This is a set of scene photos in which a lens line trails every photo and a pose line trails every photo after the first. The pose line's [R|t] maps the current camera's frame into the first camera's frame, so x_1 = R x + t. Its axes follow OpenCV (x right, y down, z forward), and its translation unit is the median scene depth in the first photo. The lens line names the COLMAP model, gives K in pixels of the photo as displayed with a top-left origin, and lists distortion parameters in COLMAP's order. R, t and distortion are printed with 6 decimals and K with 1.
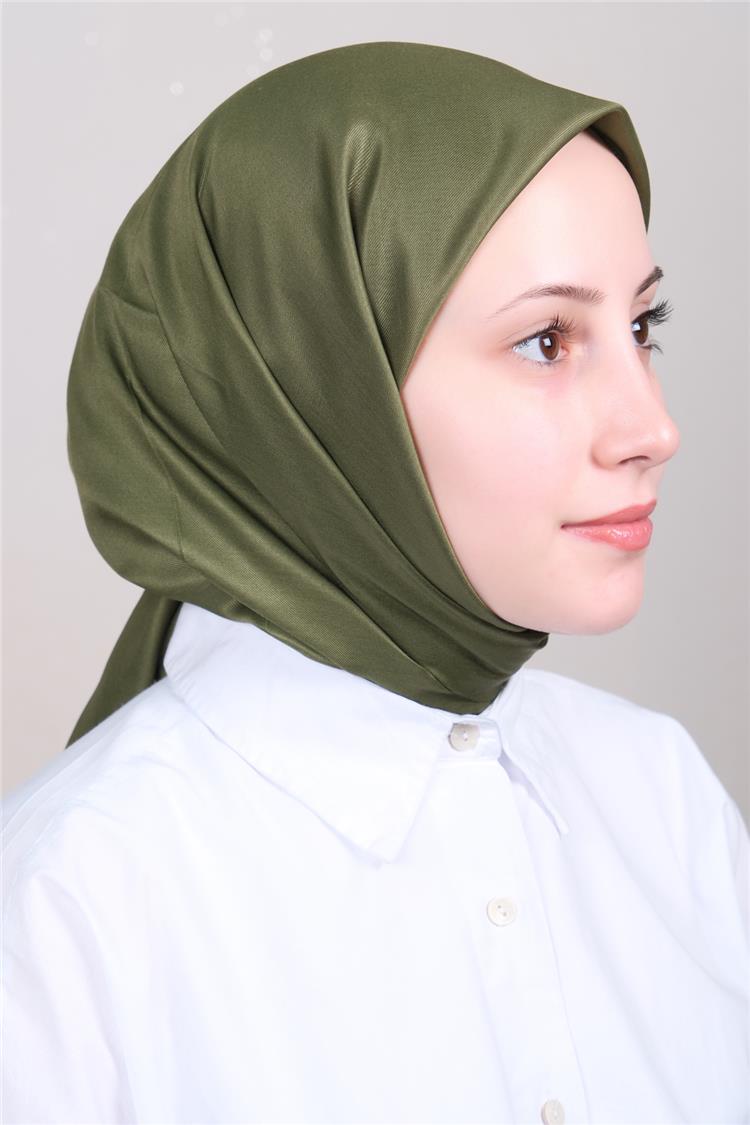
lens RADIAL K [[4311.9, 0, 377.5], [0, 4311.9, 563.4], [0, 0, 1]] dist [1.029151, 0.000000]
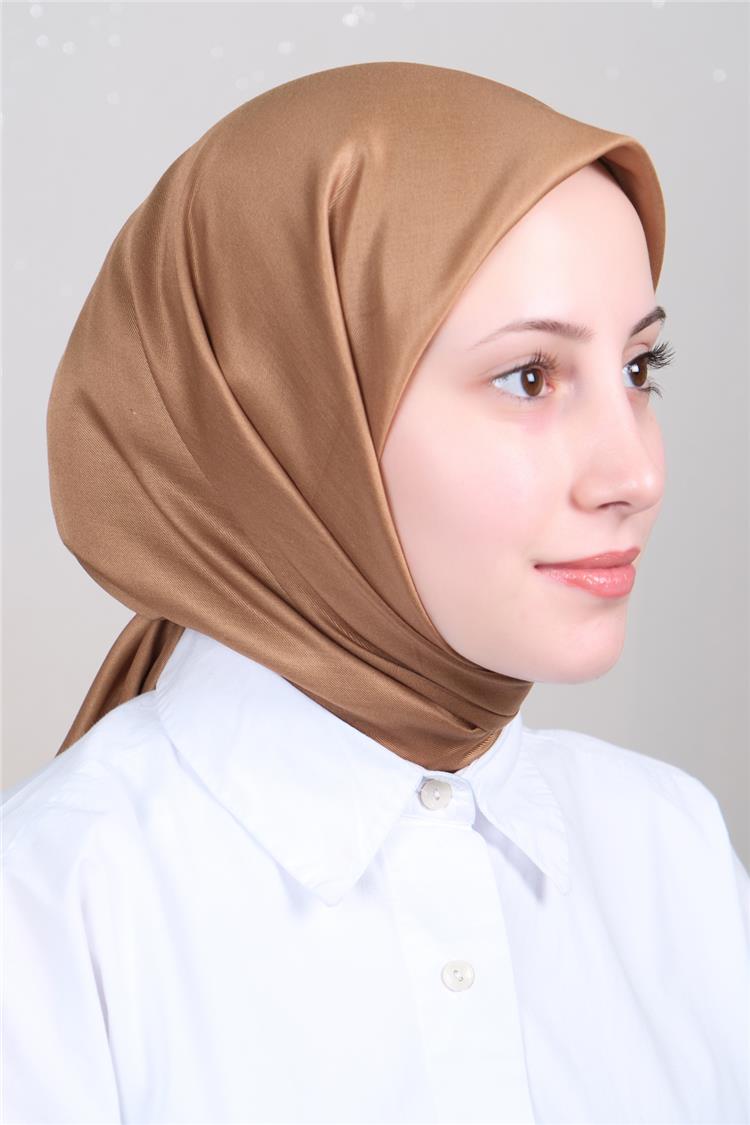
lens RADIAL K [[3260.3, 0, 376.6], [0, 3260.3, 571.4], [0, 0, 1]] dist [0.510015, 0.000000]
pose [[0.997384, 0.066767, 0.027694, -0.013503], [-0.067000, 0.997724, 0.007567, -0.010916], [-0.027126, -0.009403, 0.999588, 0.269393]]
